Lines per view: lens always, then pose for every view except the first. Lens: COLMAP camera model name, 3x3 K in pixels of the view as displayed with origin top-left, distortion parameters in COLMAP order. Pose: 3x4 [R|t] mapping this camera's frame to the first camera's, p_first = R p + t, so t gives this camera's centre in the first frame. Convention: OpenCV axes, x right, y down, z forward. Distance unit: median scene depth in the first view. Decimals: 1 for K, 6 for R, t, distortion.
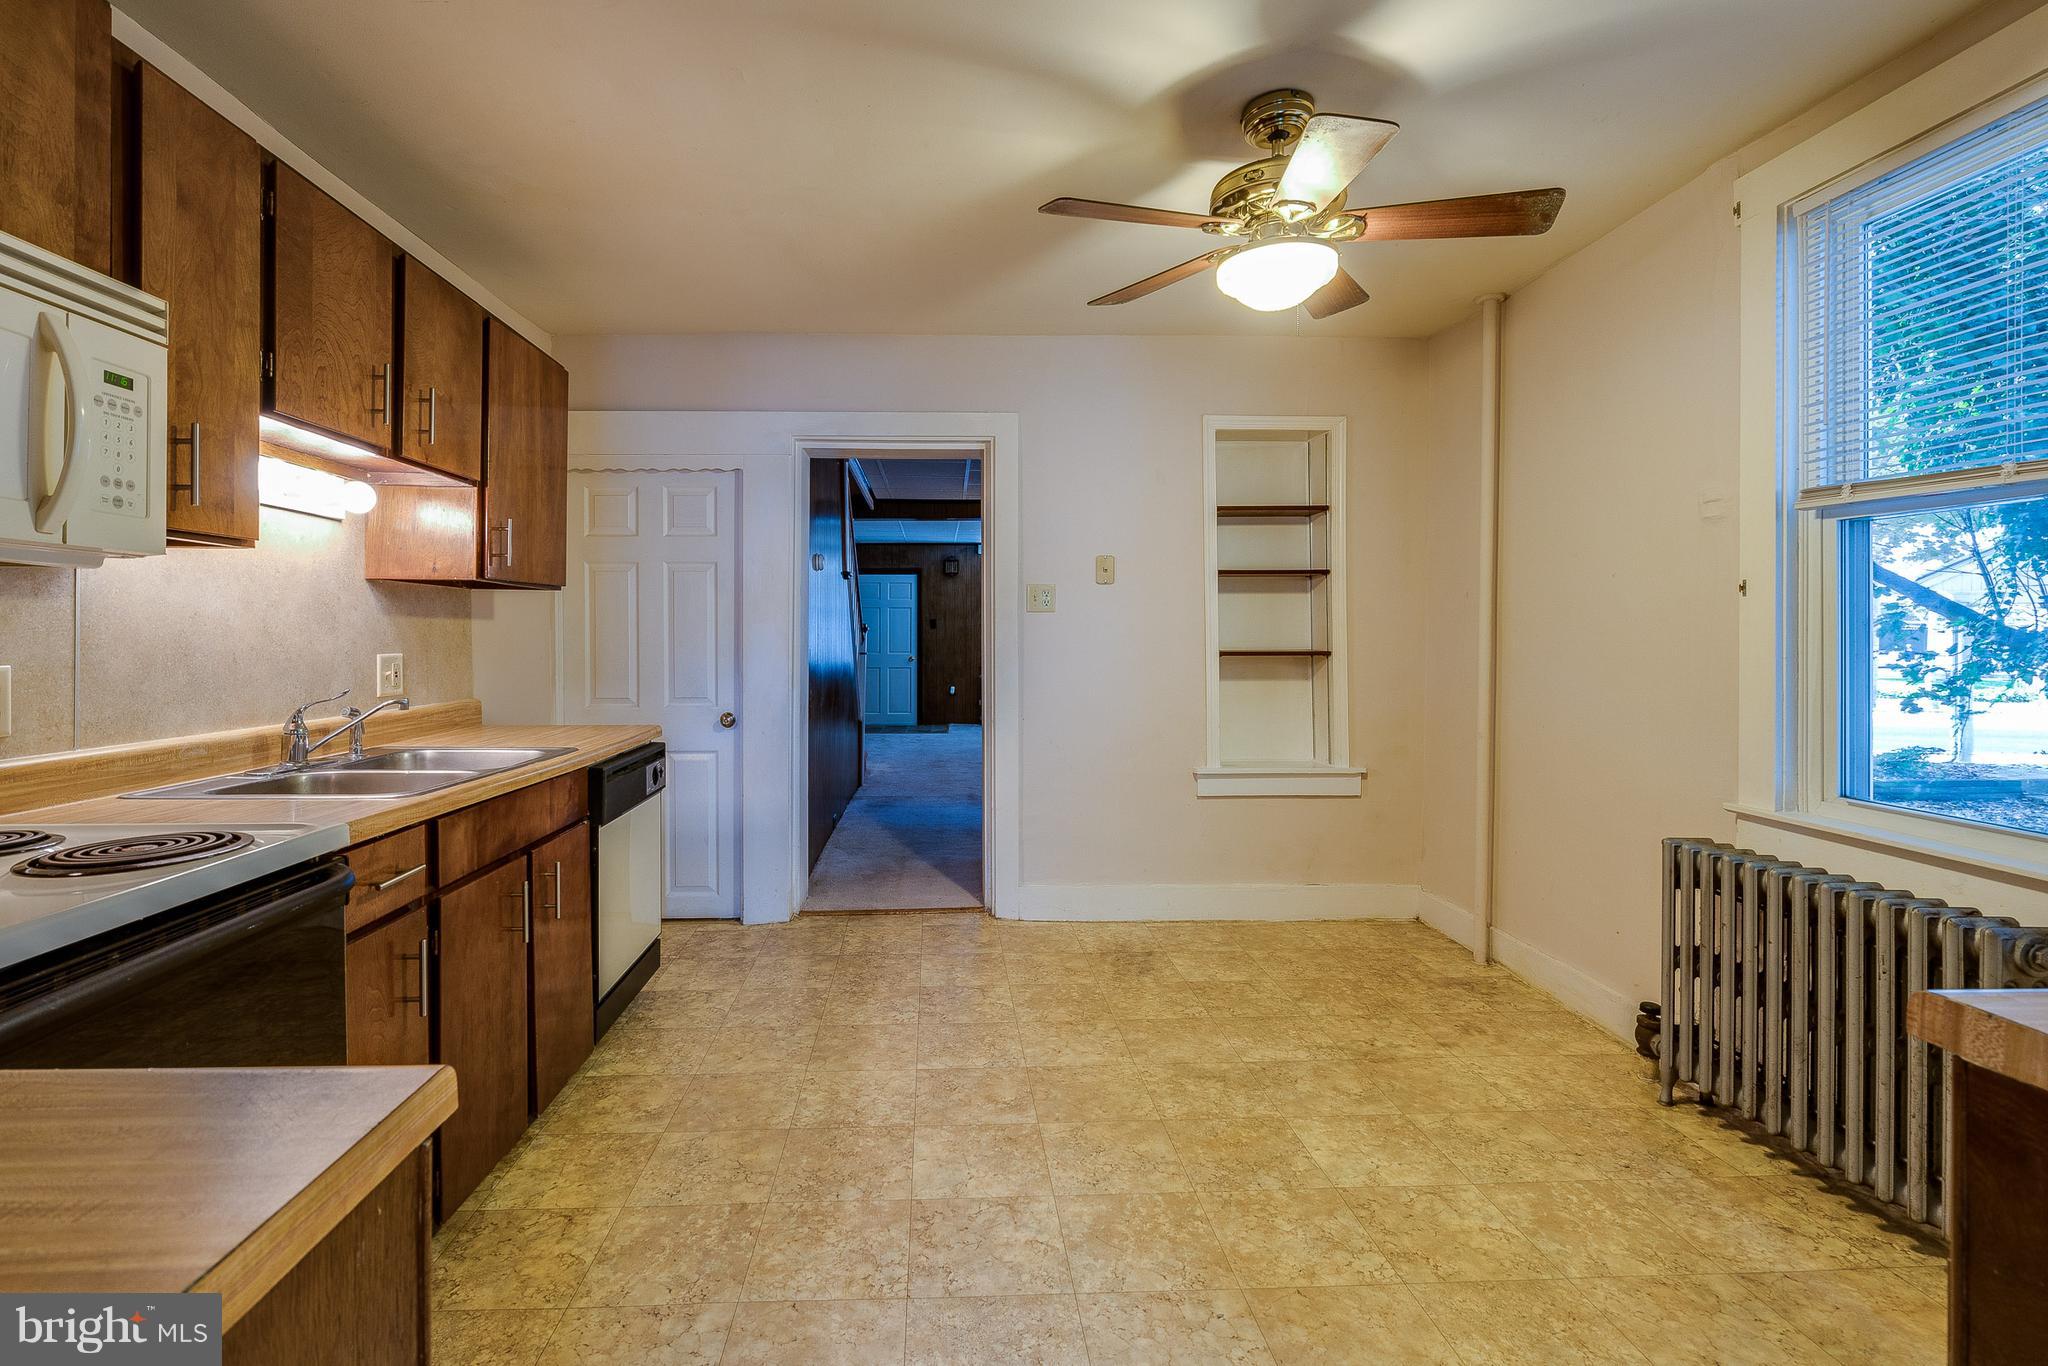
lens RADIAL K [[945.7, 0, 953.9], [0, 945.7, 638.5], [0, 0, 1]] dist [-0.002817, 0.000002]
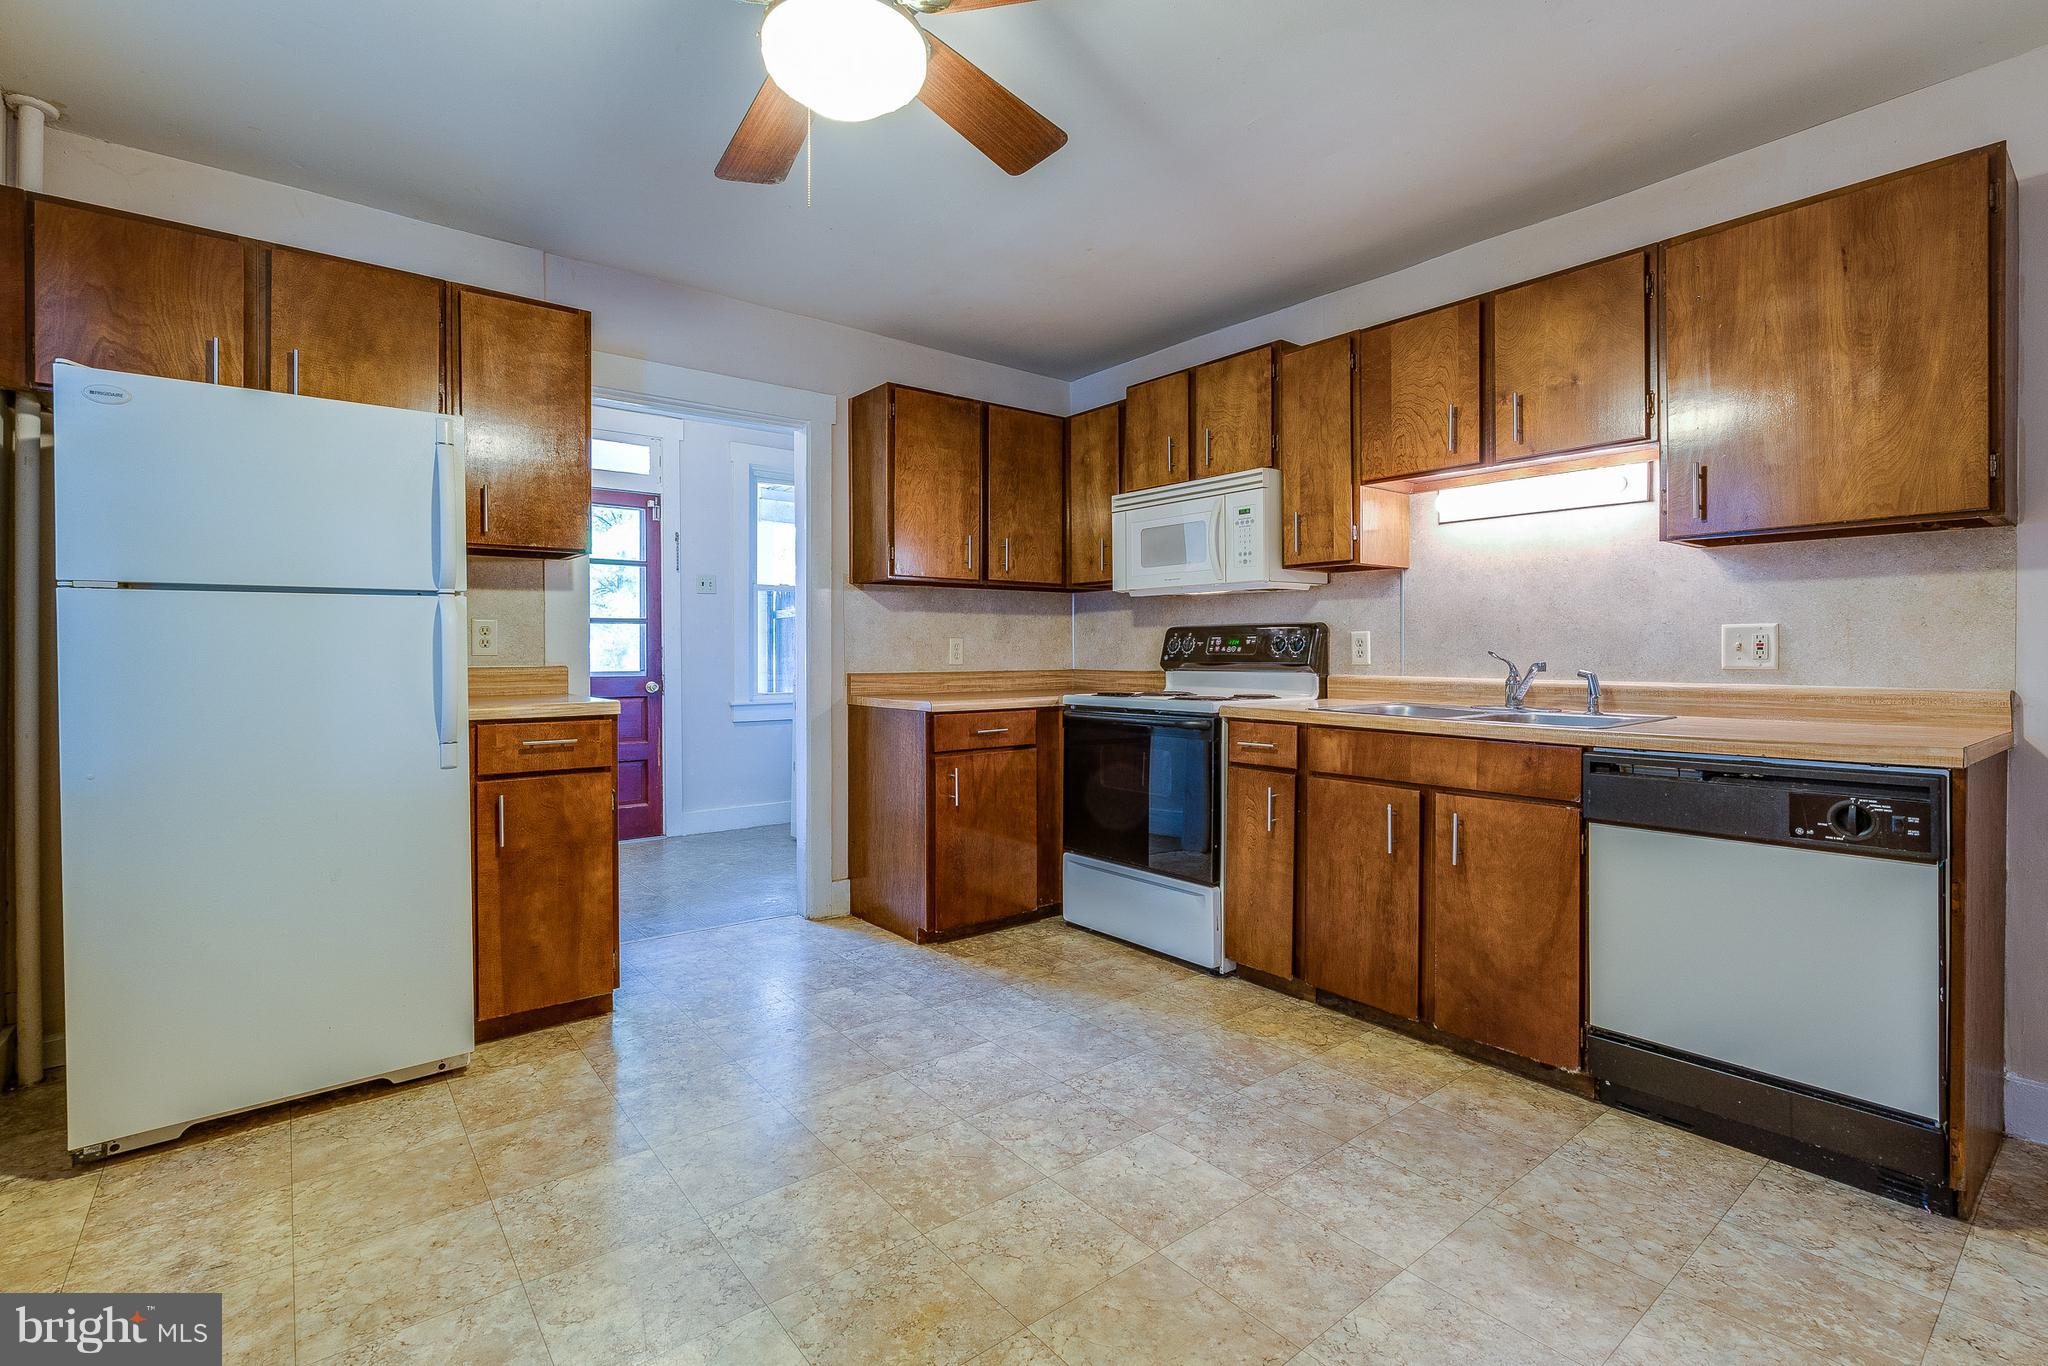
lens RADIAL K [[945.7, 0, 1017.6], [0, 945.7, 663.6], [0, 0, 1]] dist [-0.002817, 0.000002]
pose [[-0.799212, 0.009726, -0.600971, 0.734863], [0.001981, 0.999906, 0.013547, 0.058507], [0.601046, 0.009637, -0.799156, 1.826302]]
